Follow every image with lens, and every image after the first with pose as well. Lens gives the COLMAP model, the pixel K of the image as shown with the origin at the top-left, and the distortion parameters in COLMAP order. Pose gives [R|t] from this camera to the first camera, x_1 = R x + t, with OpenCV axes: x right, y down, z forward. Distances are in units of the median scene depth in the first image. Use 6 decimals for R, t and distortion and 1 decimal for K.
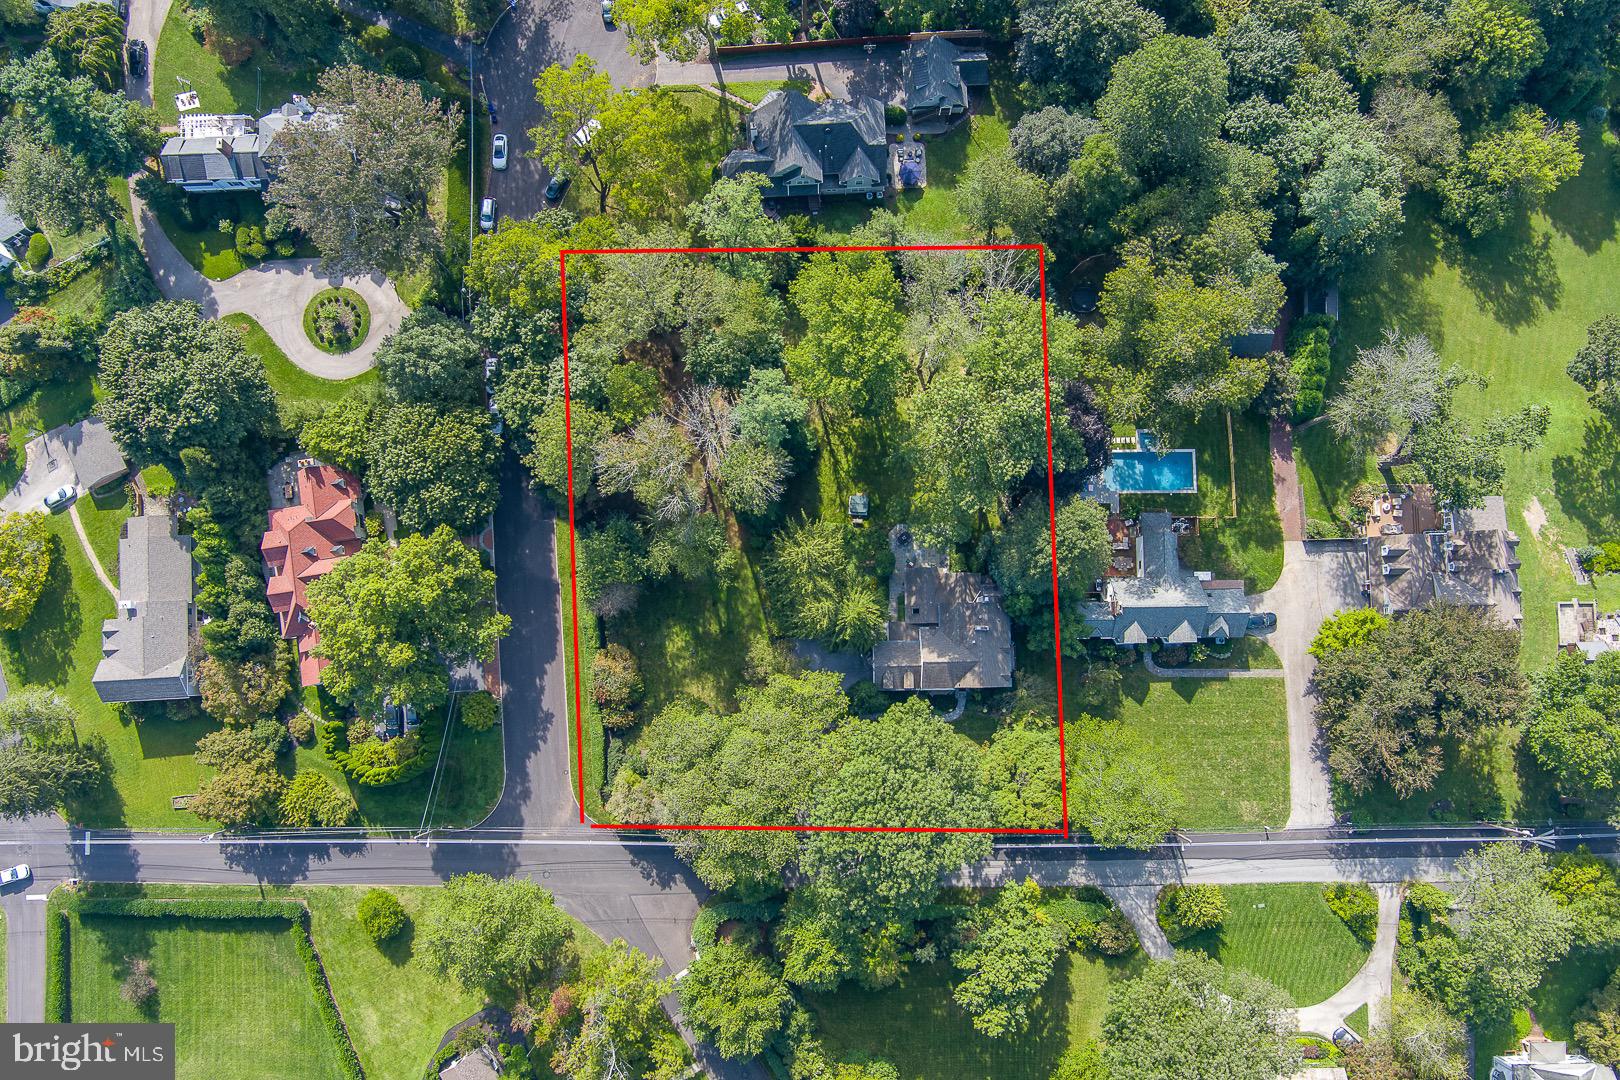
lens RADIAL K [[1303.4, 0, 810.0], [0, 1303.4, 540.0], [0, 0, 1]] dist [-0.073583, 0.024253]
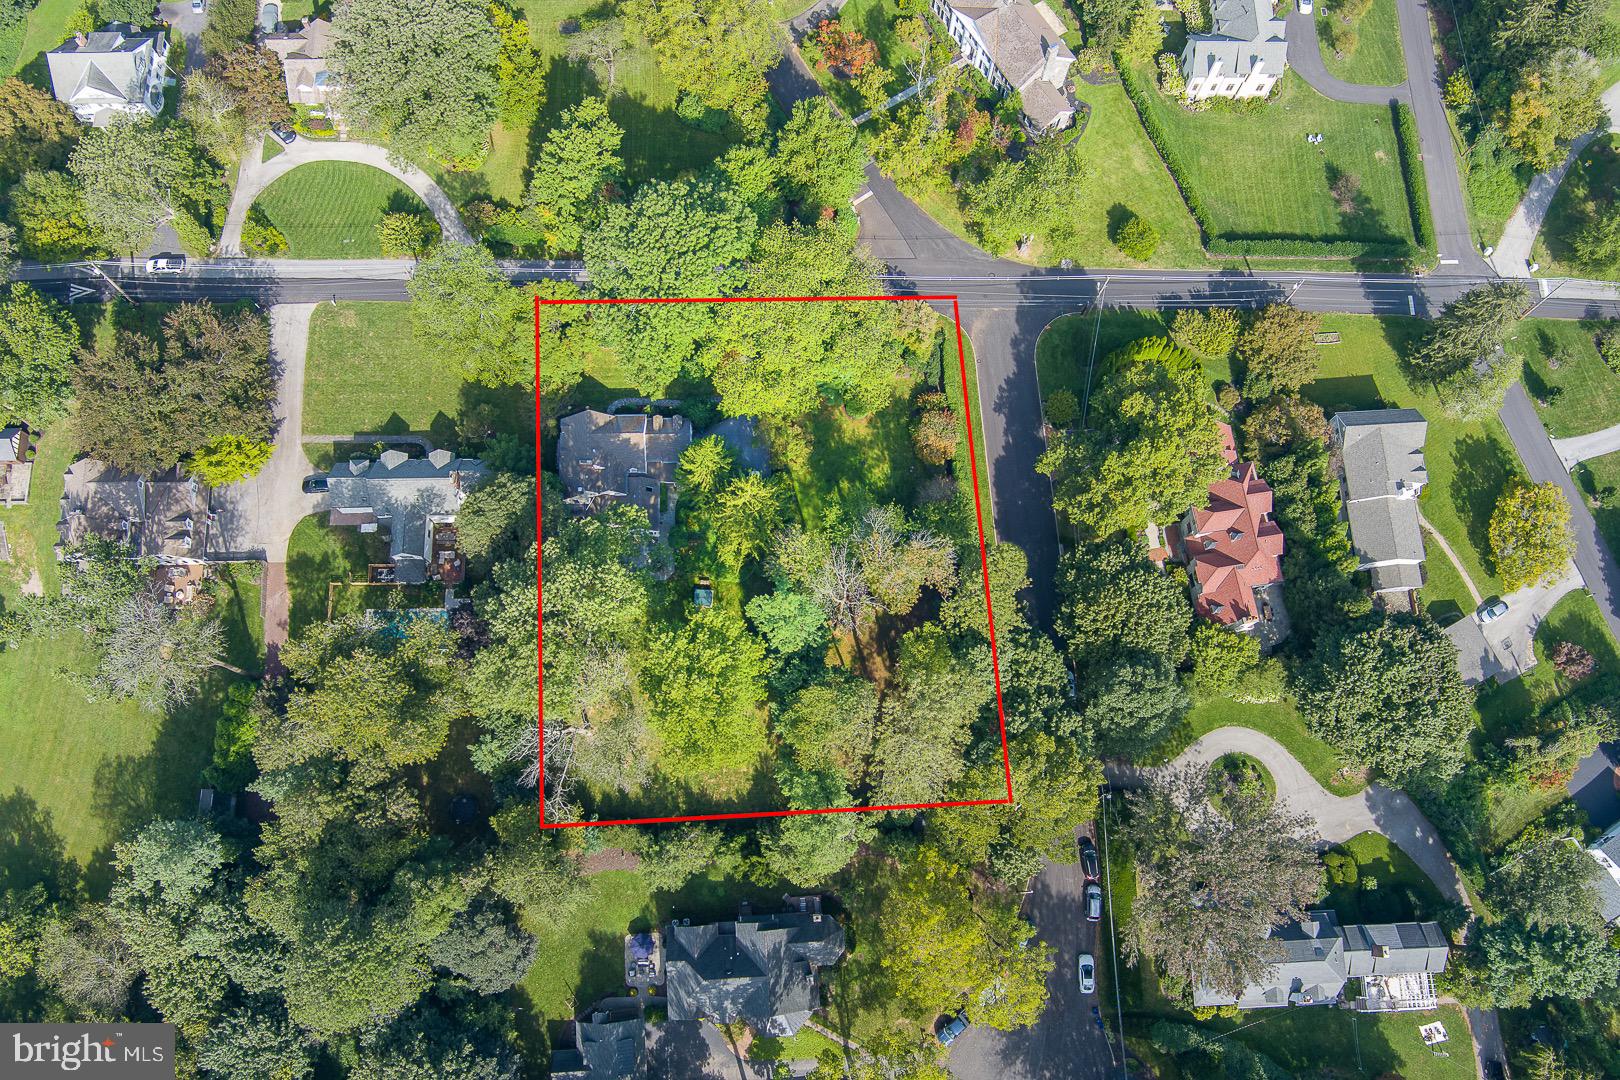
lens RADIAL K [[1303.4, 0, 810.0], [0, 1303.4, 540.0], [0, 0, 1]] dist [-0.073583, 0.024253]
pose [[-0.999848, 0.003440, -0.017096, -0.029073], [-0.008939, -0.942872, 0.333035, -0.330692], [-0.014974, 0.333137, 0.942759, 0.031256]]
